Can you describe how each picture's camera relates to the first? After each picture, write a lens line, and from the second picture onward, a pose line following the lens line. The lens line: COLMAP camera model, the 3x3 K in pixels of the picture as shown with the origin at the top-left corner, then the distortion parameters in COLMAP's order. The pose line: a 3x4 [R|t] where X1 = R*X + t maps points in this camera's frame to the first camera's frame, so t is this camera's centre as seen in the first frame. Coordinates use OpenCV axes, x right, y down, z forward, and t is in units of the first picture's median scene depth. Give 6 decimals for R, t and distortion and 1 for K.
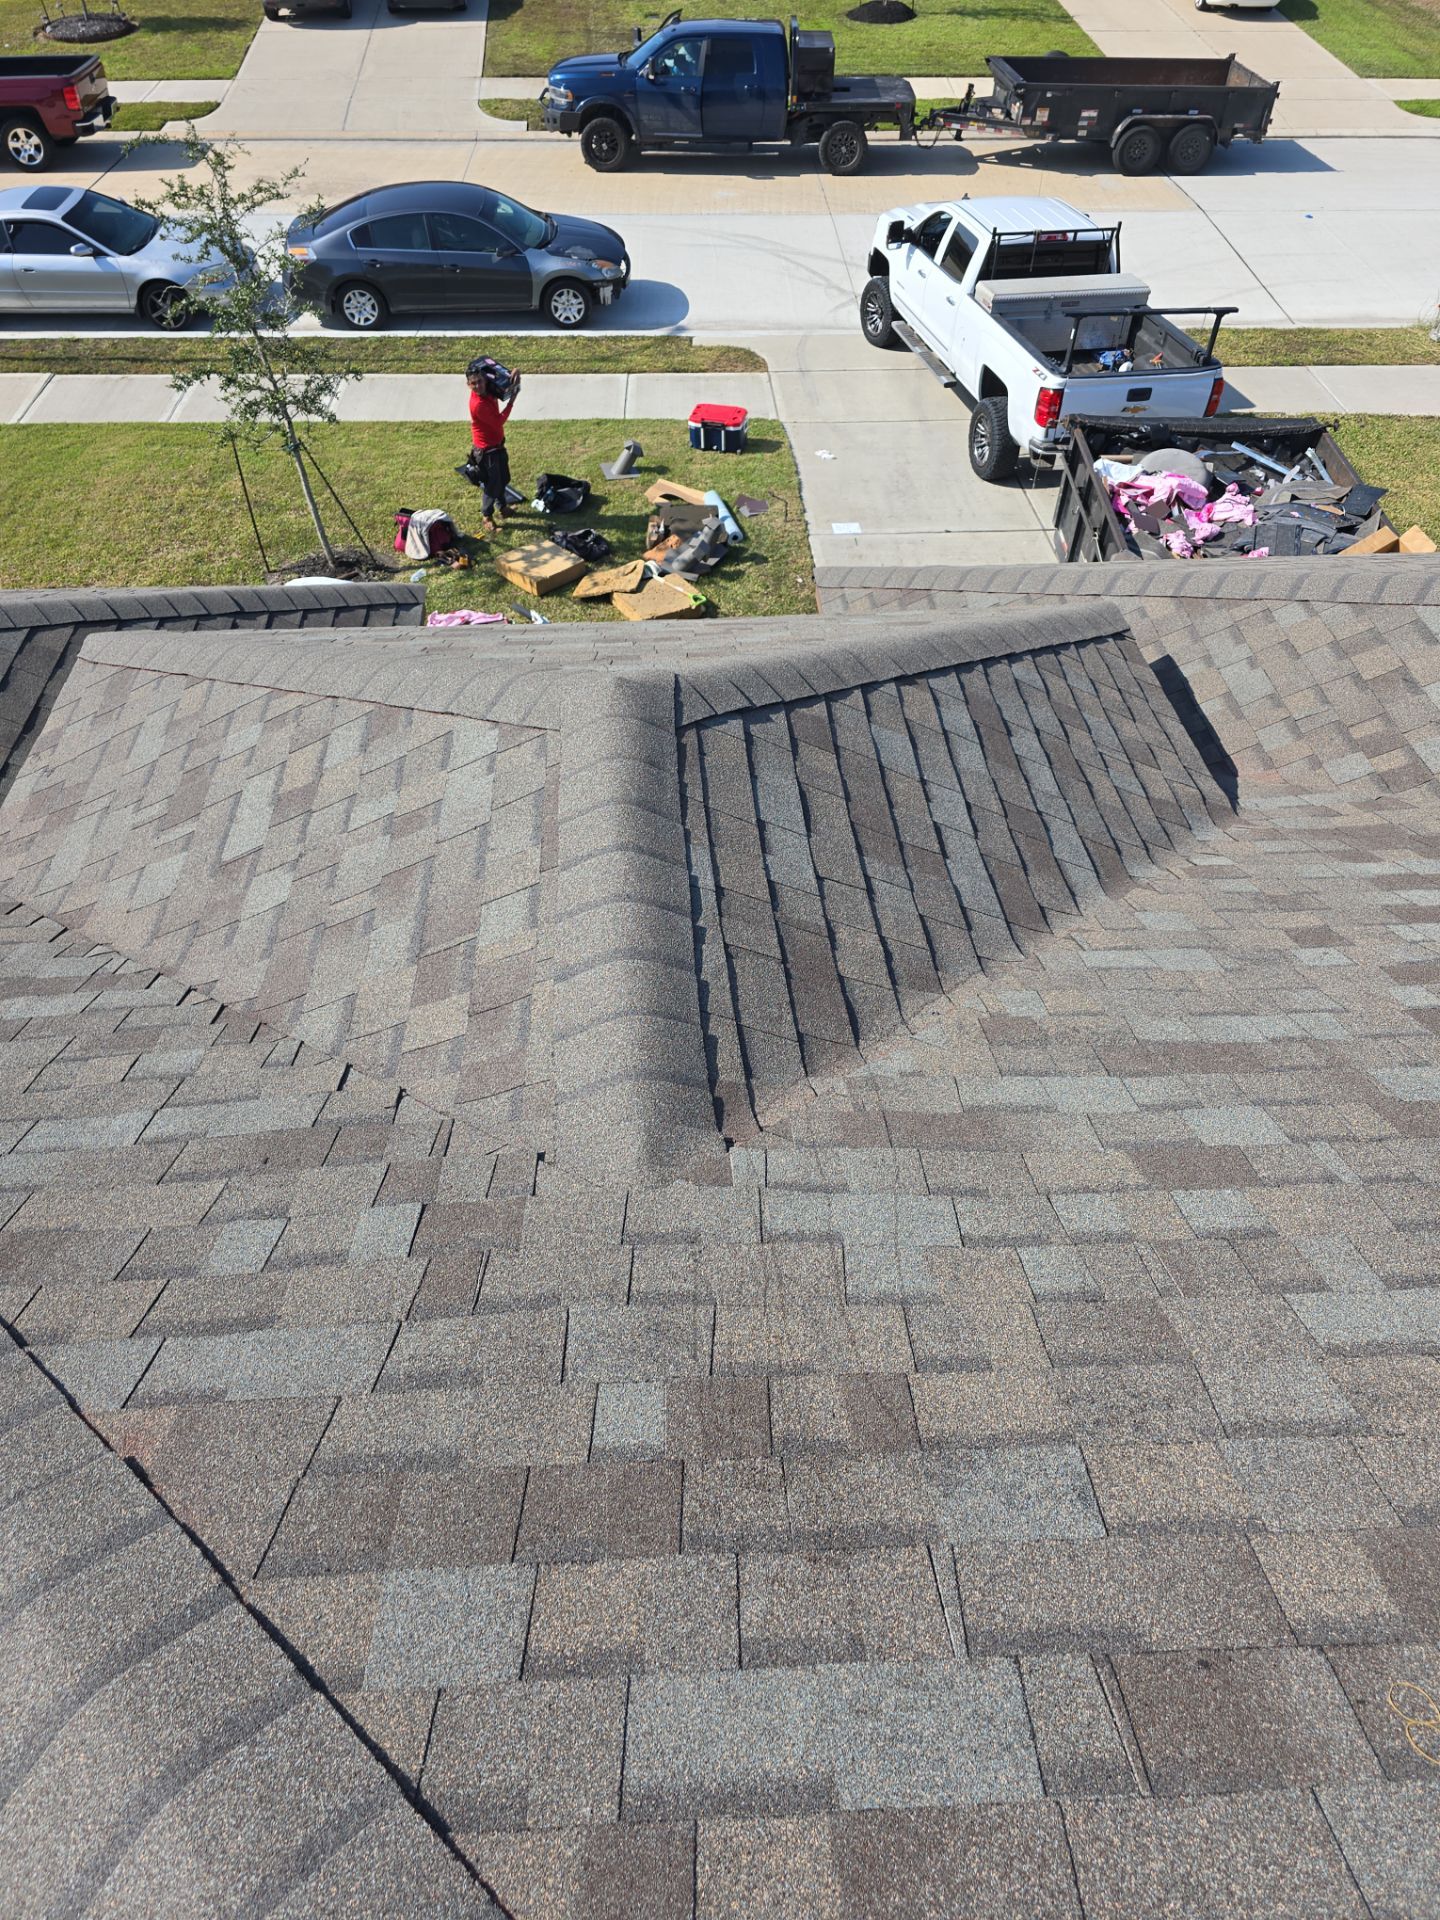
lens RADIAL K [[1270.7, 0, 739.0], [0, 1270.7, 936.1], [0, 0, 1]] dist [0.050397, -0.053762]
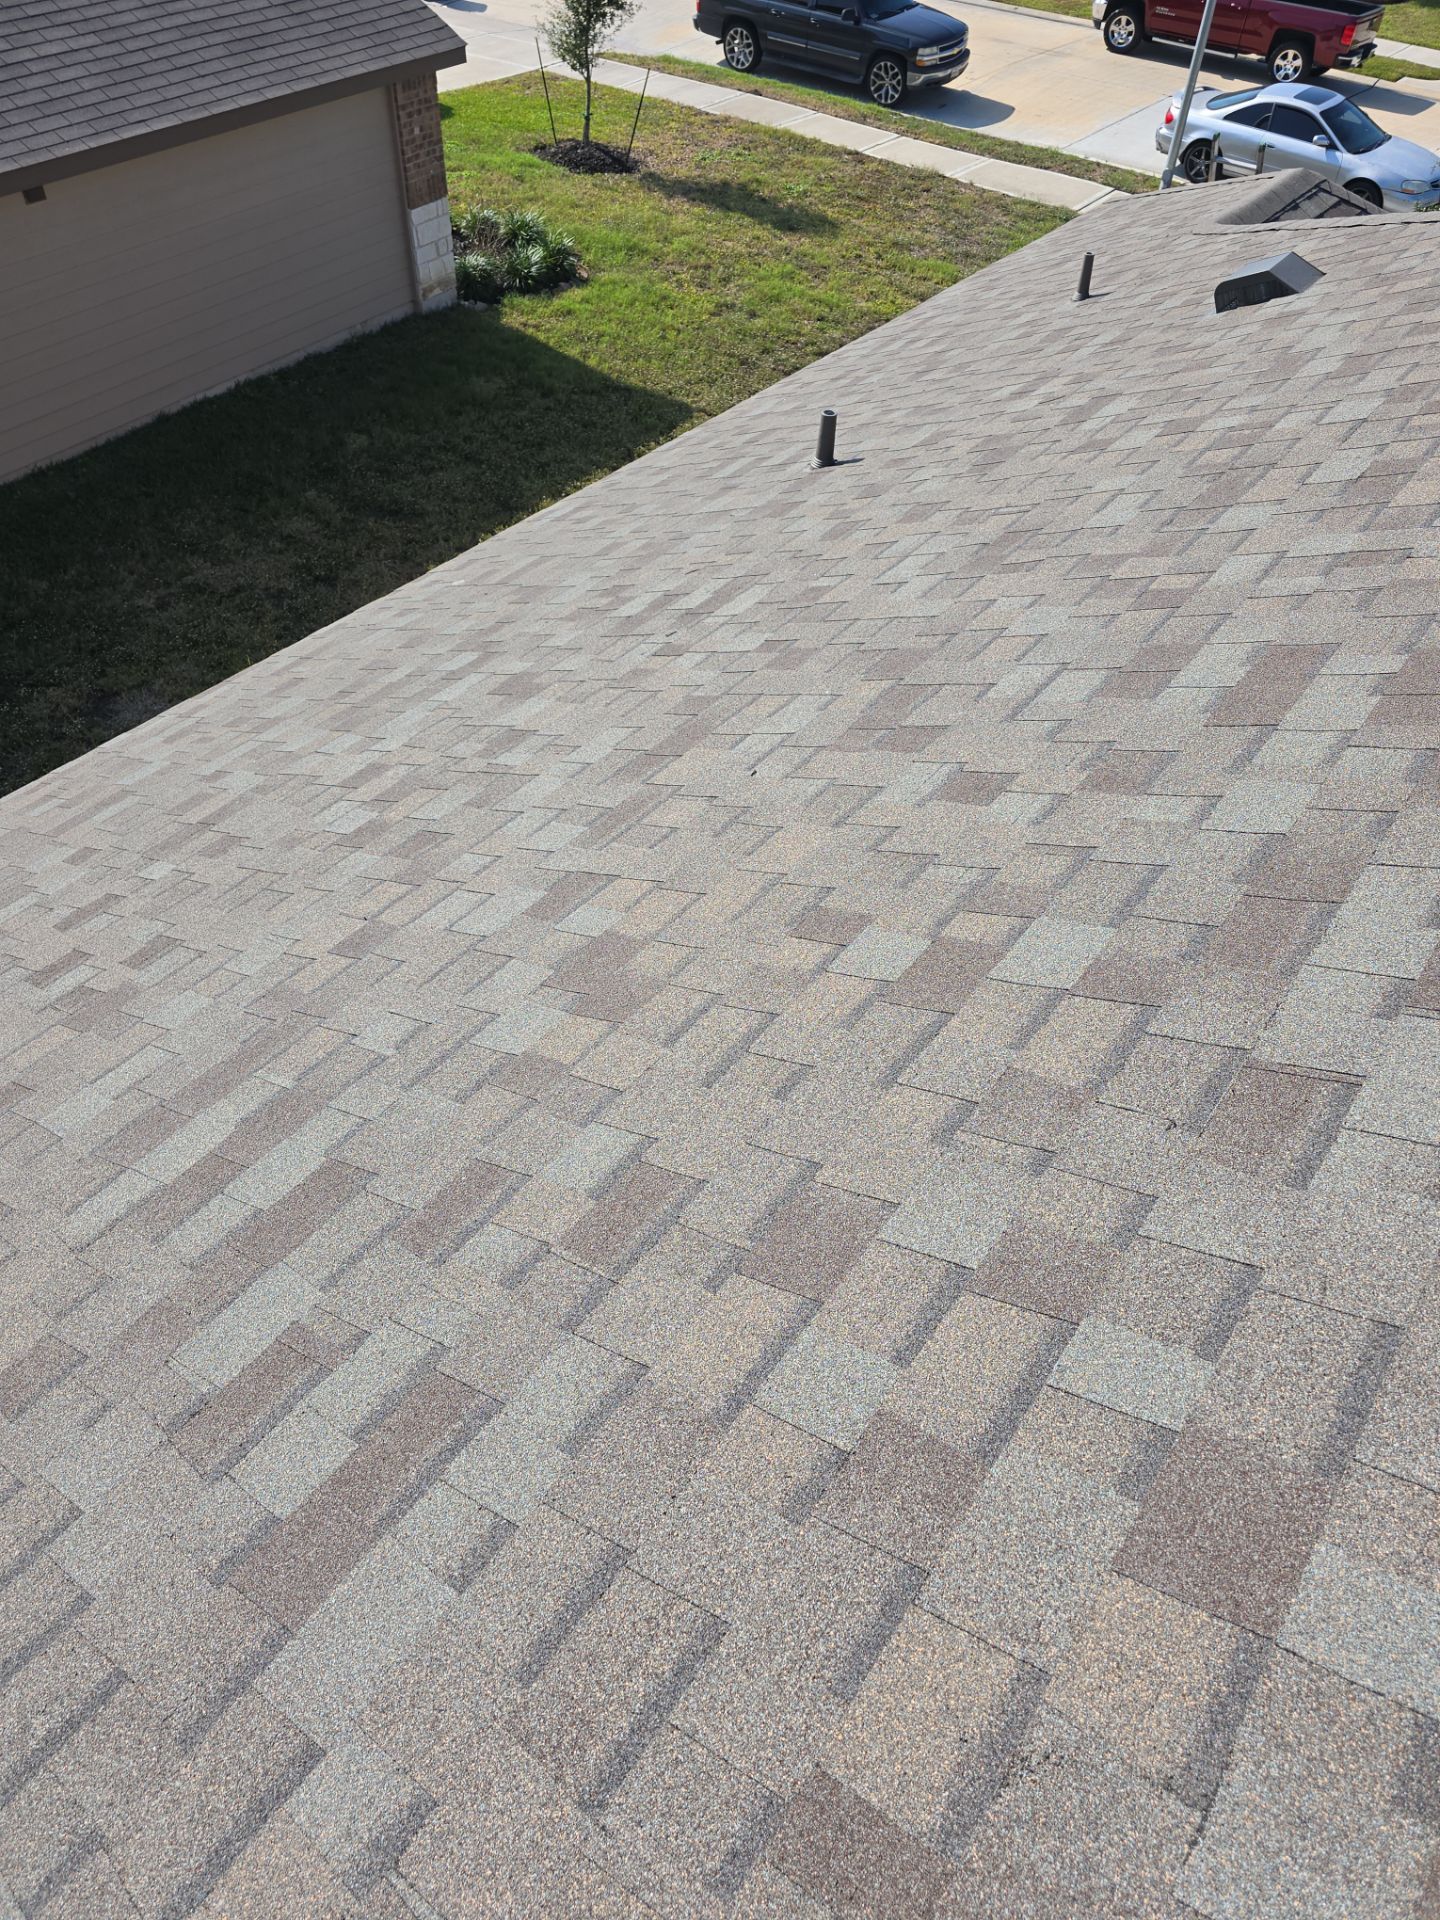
lens RADIAL K [[1313.3, 0, 723.0], [0, 1313.3, 952.4], [0, 0, 1]] dist [0.075528, -0.065562]
pose [[0.754167, 0.485528, -0.442147, -0.006169], [-0.497607, 0.861885, 0.097684, 0.751018], [0.428509, 0.146345, 0.891607, -0.693121]]
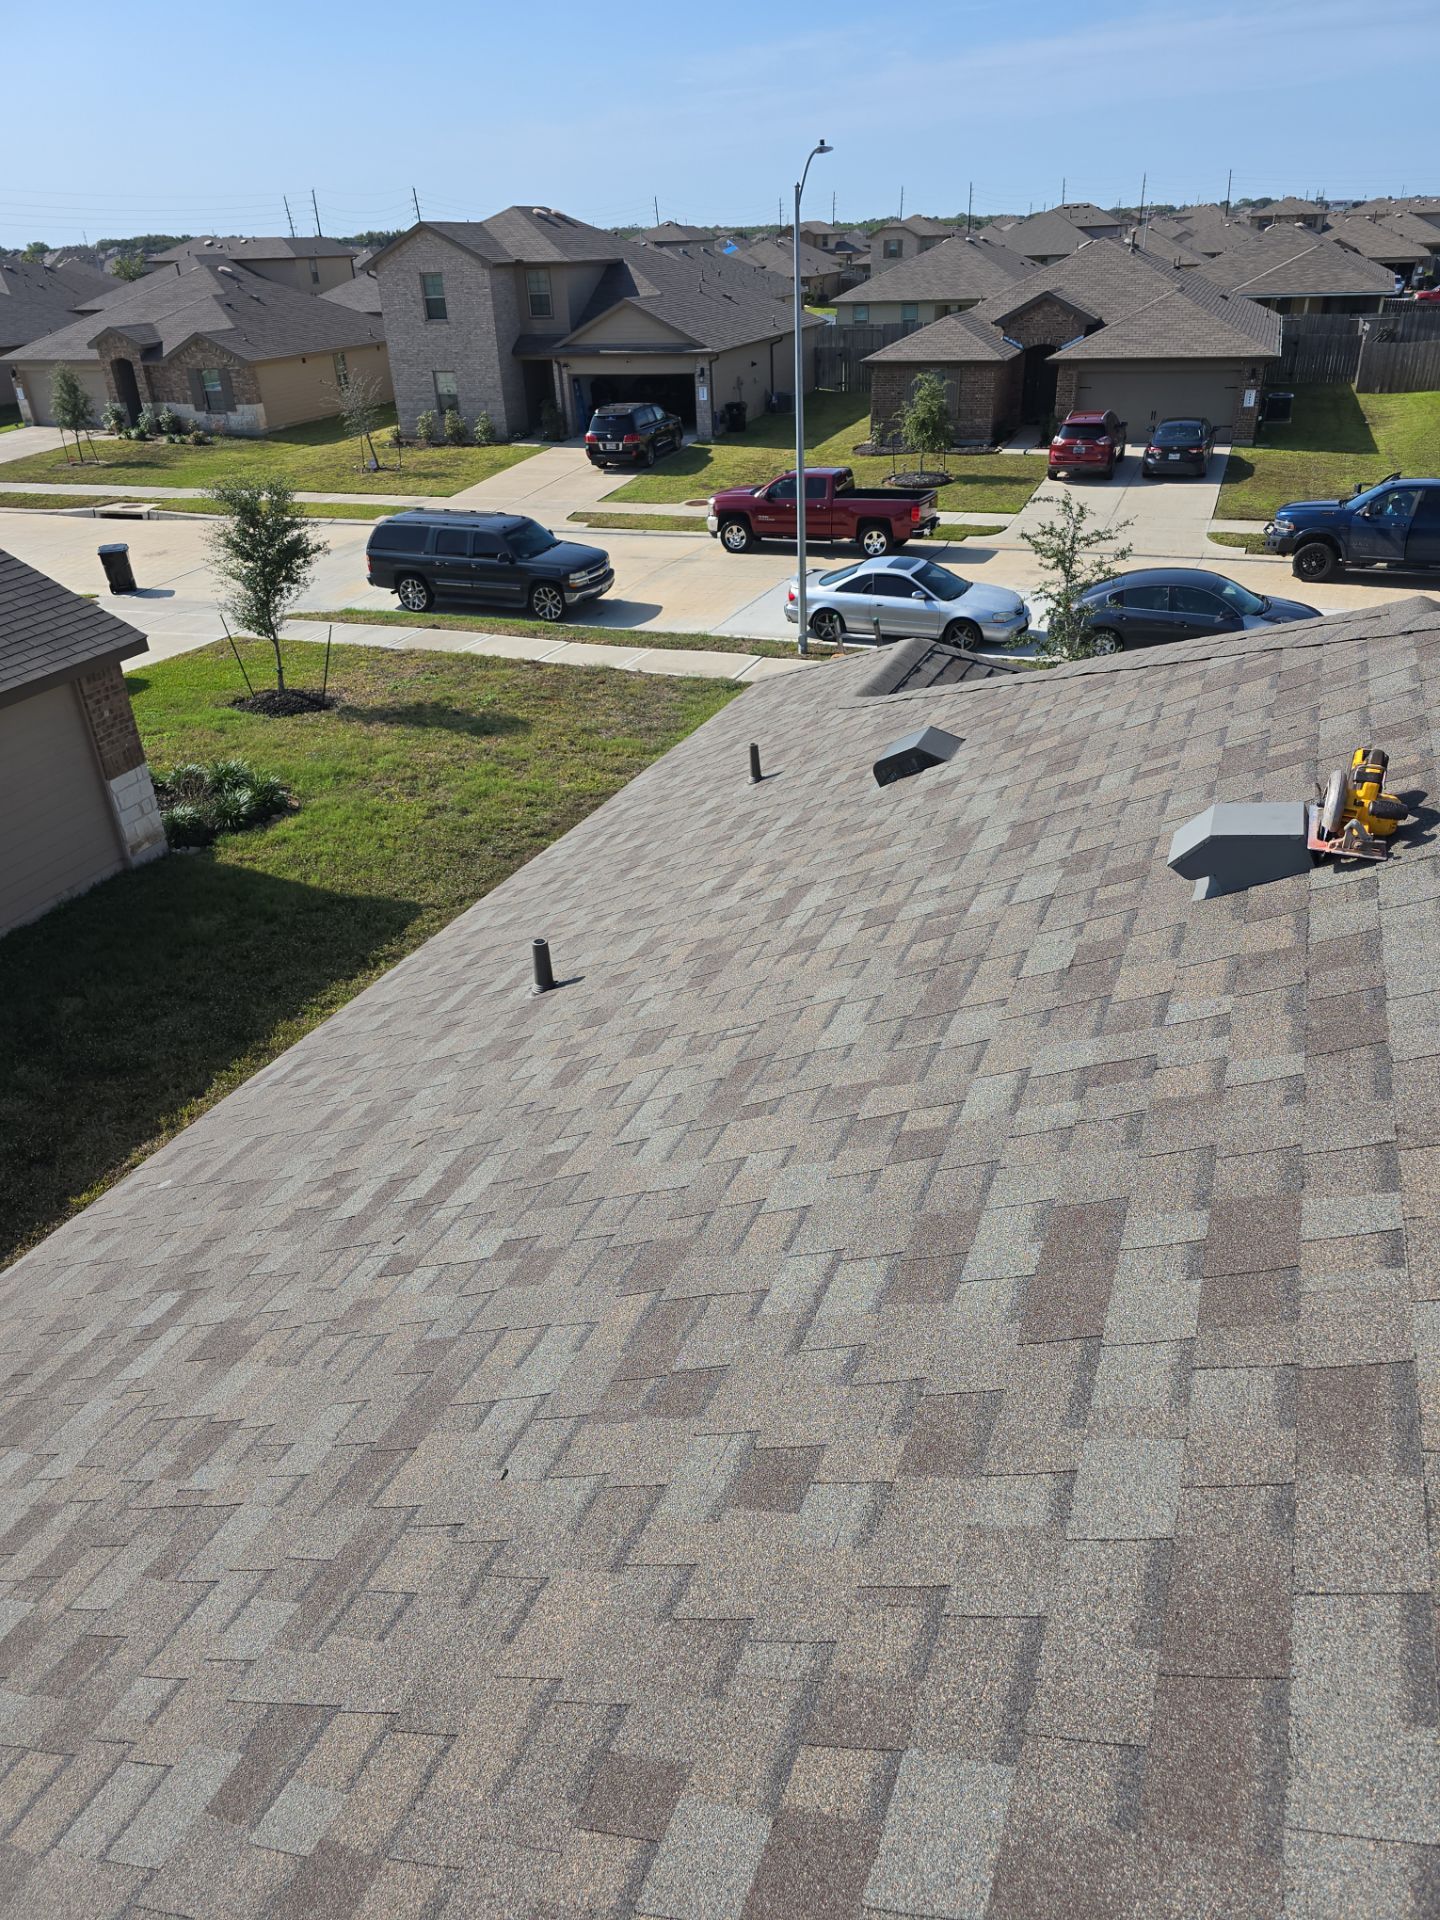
lens RADIAL K [[1295.2, 0, 721.5], [0, 1295.2, 947.9], [0, 0, 1]] dist [0.115817, -0.158681]
pose [[0.891784, 0.171151, -0.418843, -0.061778], [-0.289427, 0.927317, -0.237309, 0.649107], [0.347784, 0.332853, 0.876501, -0.620493]]
